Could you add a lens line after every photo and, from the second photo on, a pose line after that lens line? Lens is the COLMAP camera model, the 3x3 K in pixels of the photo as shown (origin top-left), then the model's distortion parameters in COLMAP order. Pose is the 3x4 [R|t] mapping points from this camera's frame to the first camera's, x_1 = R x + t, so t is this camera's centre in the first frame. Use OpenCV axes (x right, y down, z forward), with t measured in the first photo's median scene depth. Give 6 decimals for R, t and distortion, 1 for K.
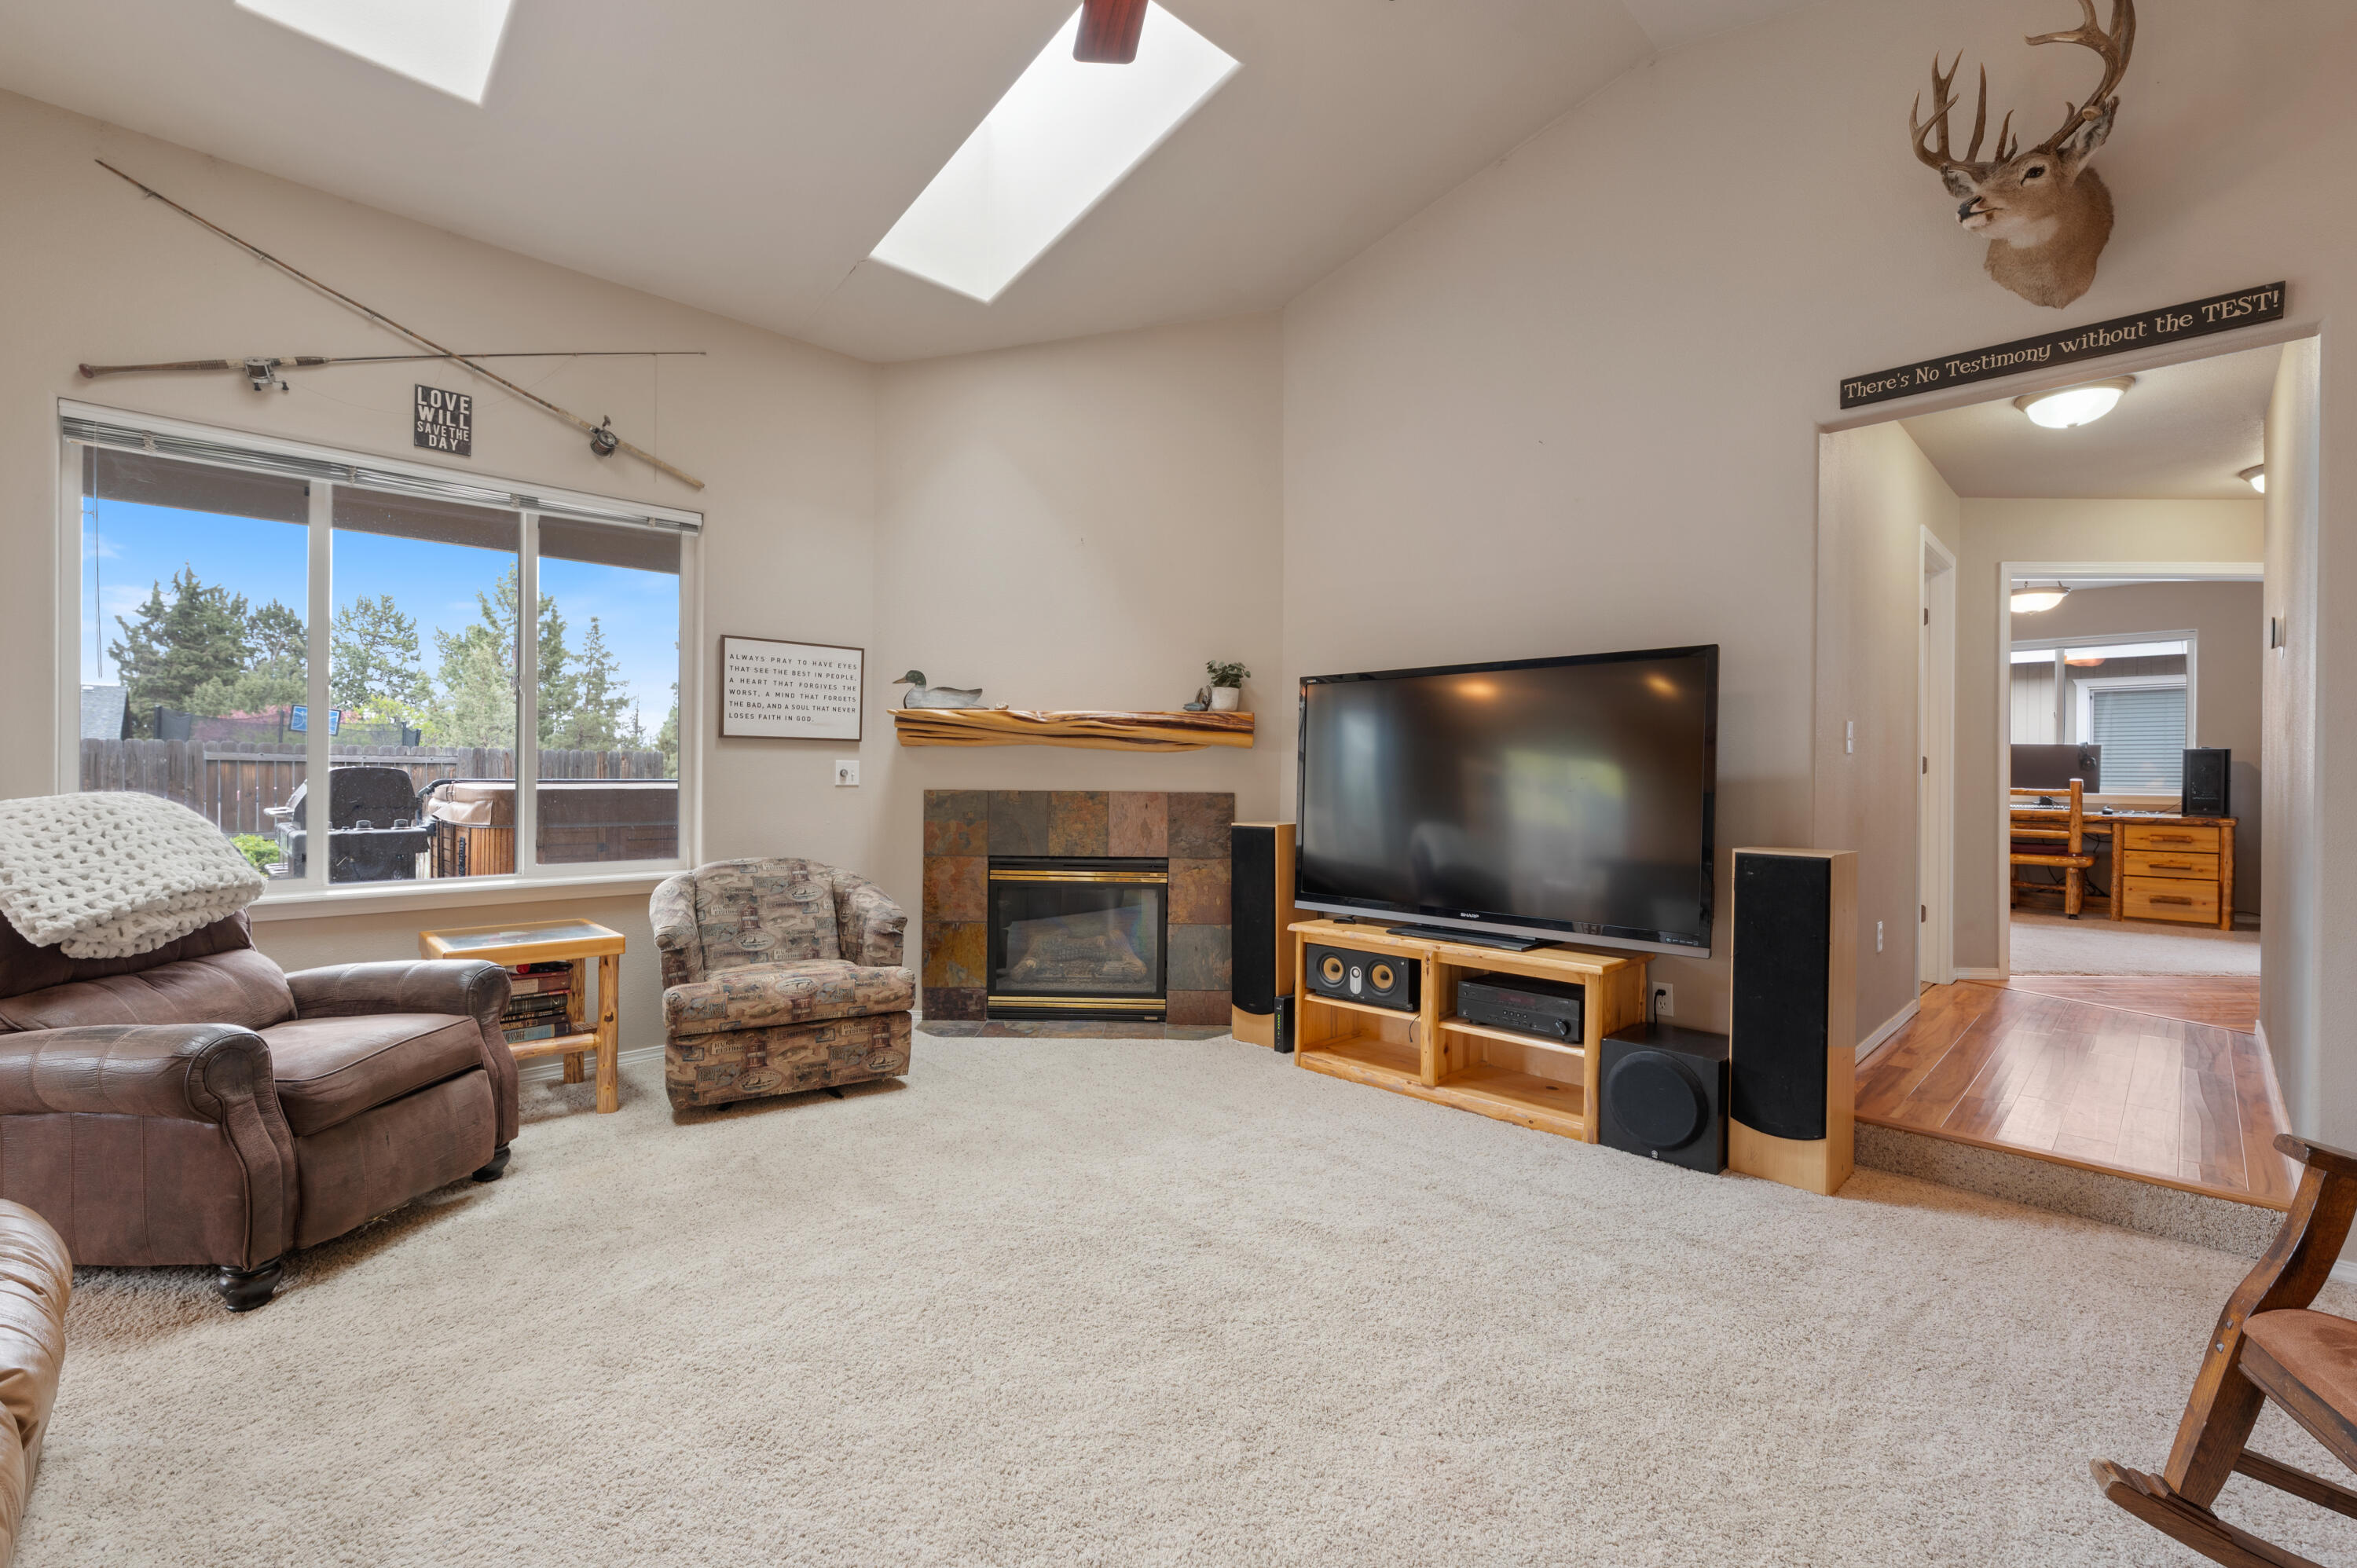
lens RADIAL K [[1004.4, 0, 1176.3], [0, 1004.4, 775.9], [0, 0, 1]] dist [-0.001310, -0.000017]
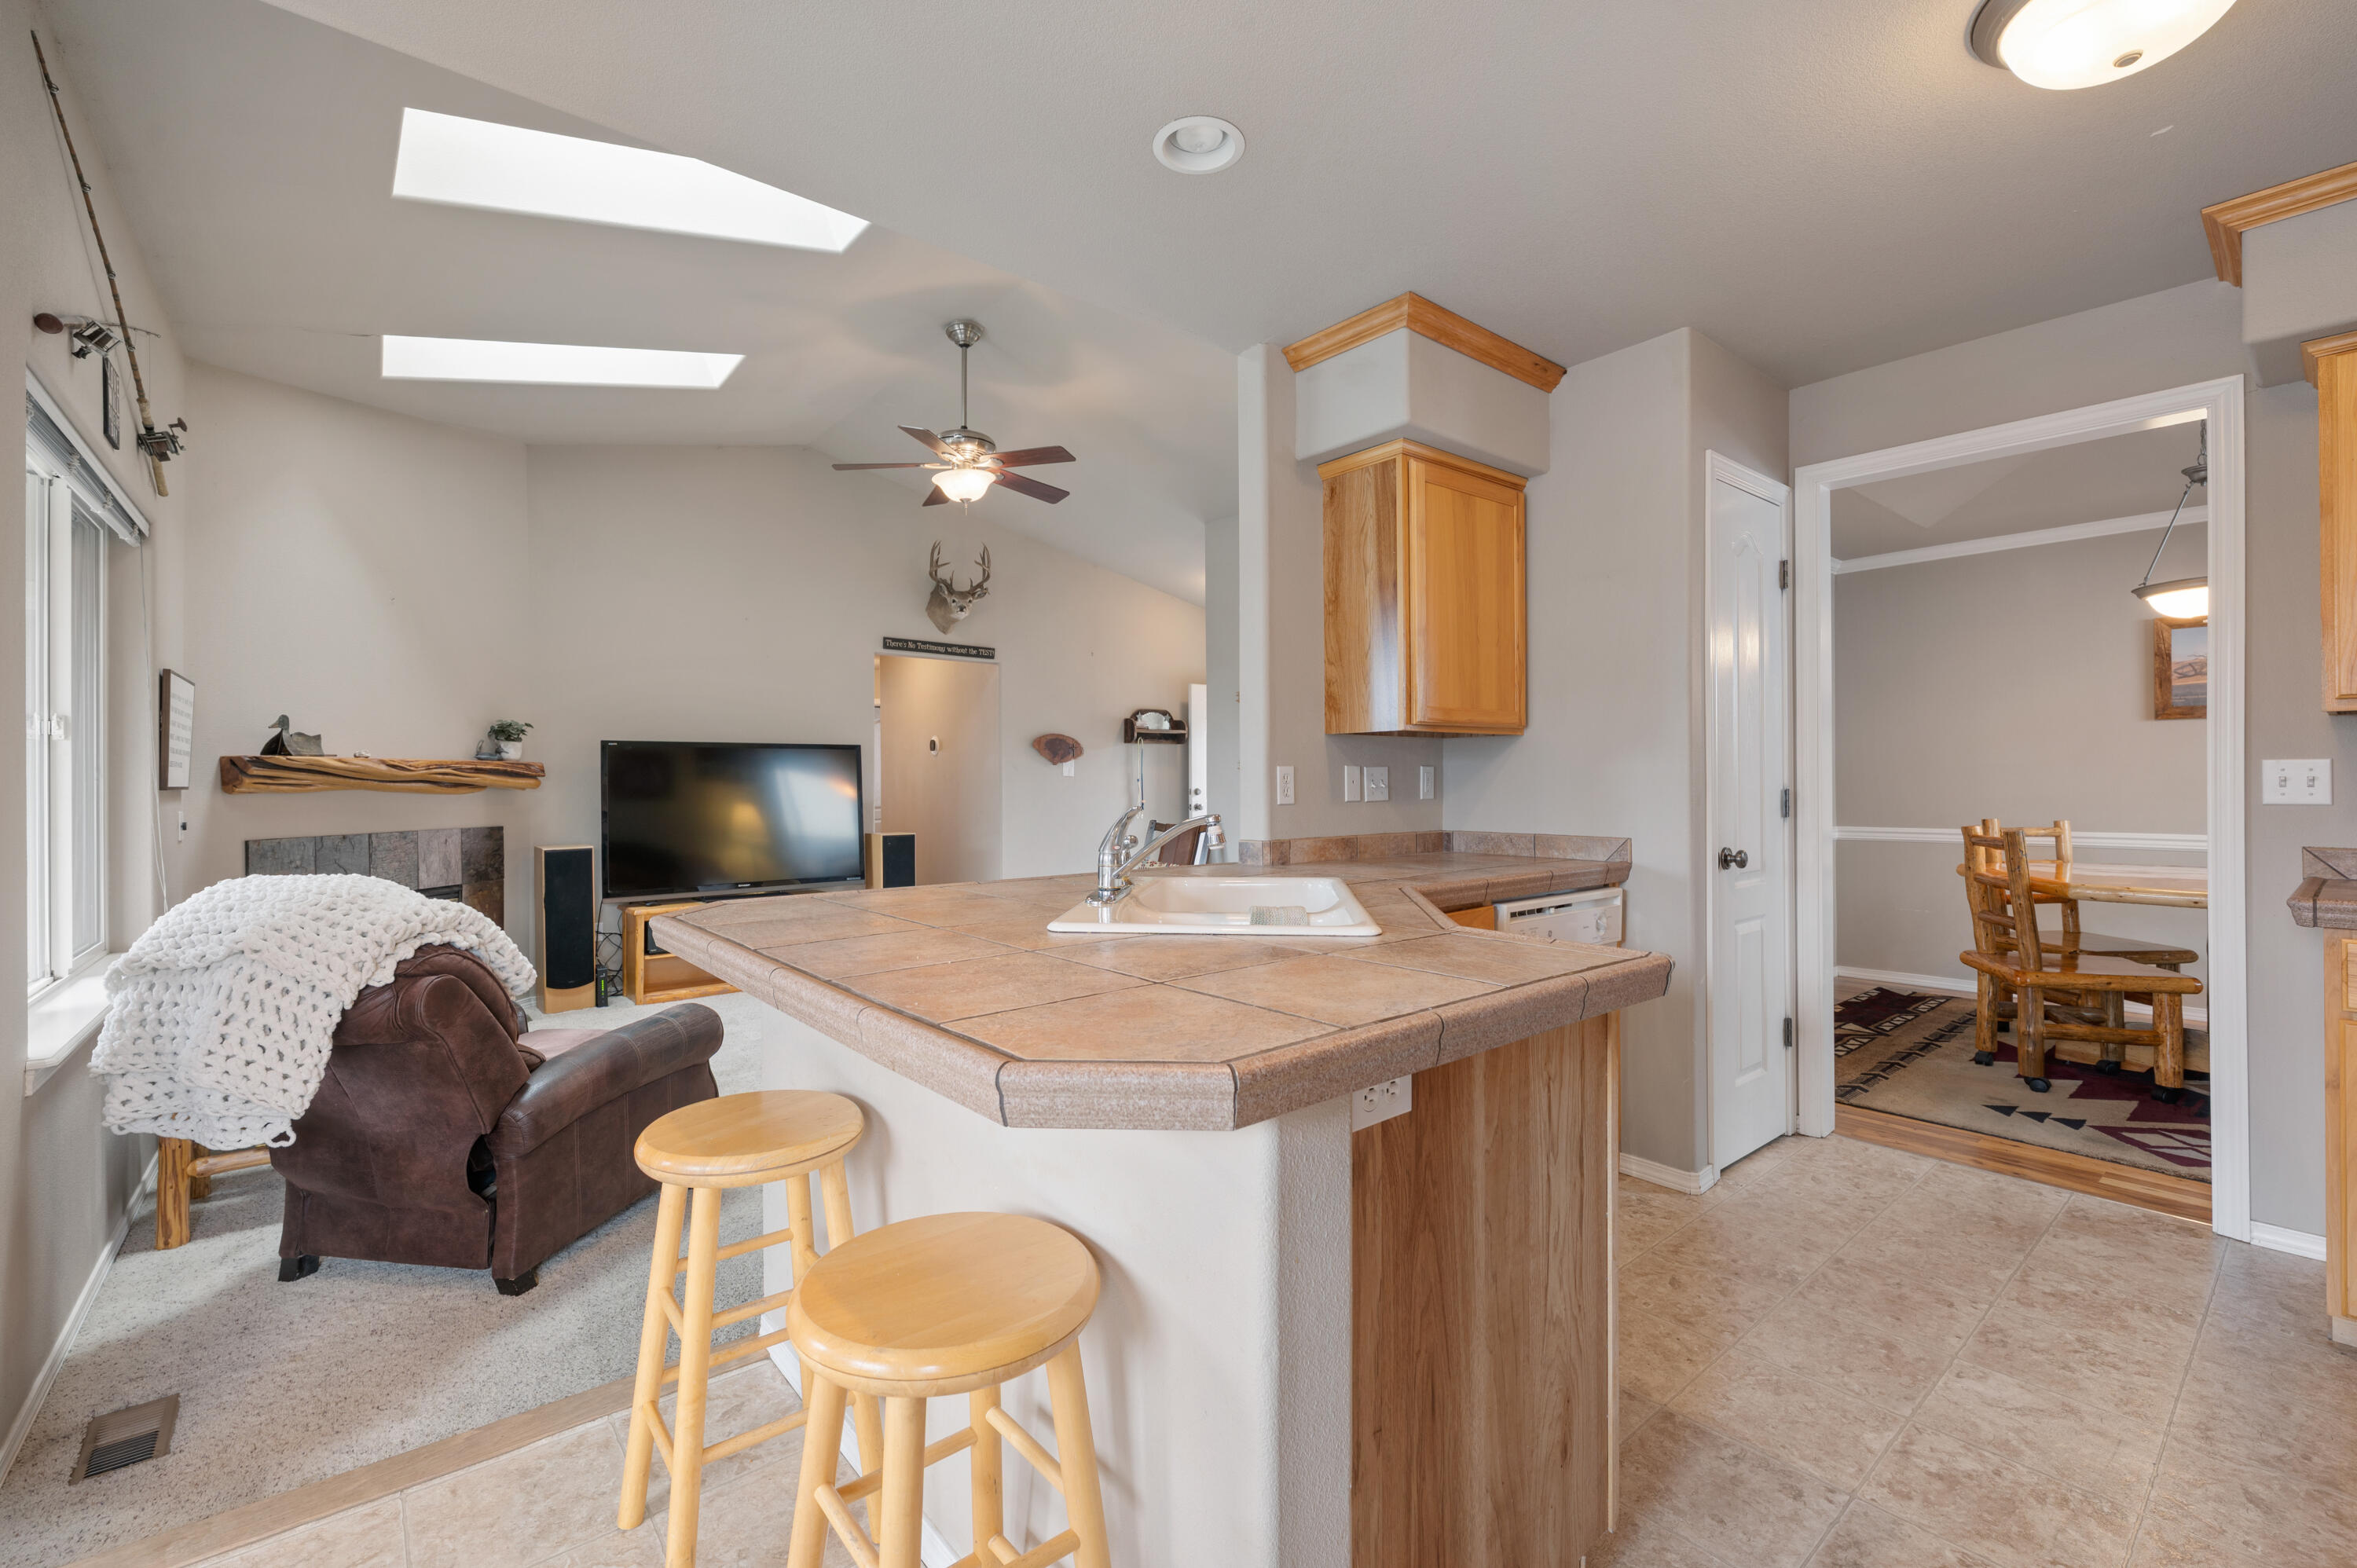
lens RADIAL K [[1004.4, 0, 1176.3], [0, 1004.4, 775.9], [0, 0, 1]] dist [-0.001310, -0.000017]
pose [[0.086762, -0.003589, 0.996223, -1.351747], [0.008068, 0.999963, 0.002900, -0.051297], [-0.996196, 0.007786, 0.086788, 0.080138]]
